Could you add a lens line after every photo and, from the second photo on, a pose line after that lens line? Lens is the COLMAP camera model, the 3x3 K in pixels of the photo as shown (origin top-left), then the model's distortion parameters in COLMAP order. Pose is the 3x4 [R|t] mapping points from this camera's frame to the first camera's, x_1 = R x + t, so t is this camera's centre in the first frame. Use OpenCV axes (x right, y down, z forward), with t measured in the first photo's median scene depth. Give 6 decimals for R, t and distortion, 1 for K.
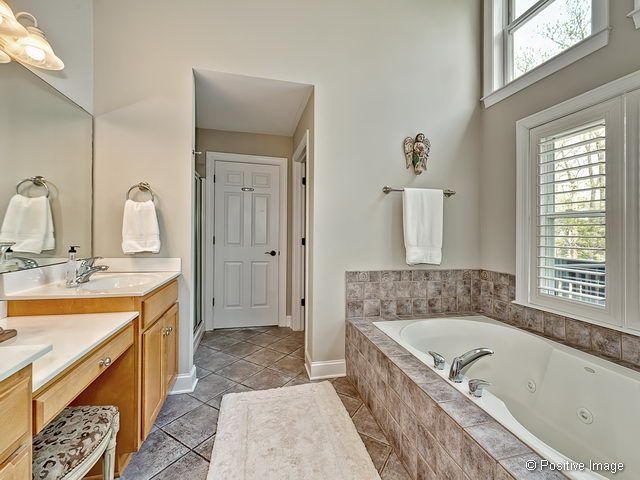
lens RADIAL K [[290.9, 0, 322.9], [0, 290.9, 233.6], [0, 0, 1]] dist [0.025452, -0.005542]
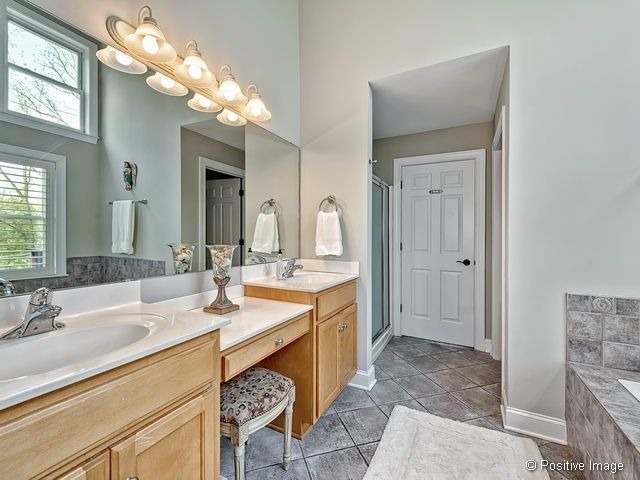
lens RADIAL K [[290.9, 0, 315.9], [0, 290.9, 239.6], [0, 0, 1]] dist [0.025452, -0.005542]
pose [[0.755921, -0.002543, -0.654657, 0.099974], [0.000765, 0.999995, -0.003002, 0.003752], [0.654662, 0.001769, 0.755920, 0.089304]]
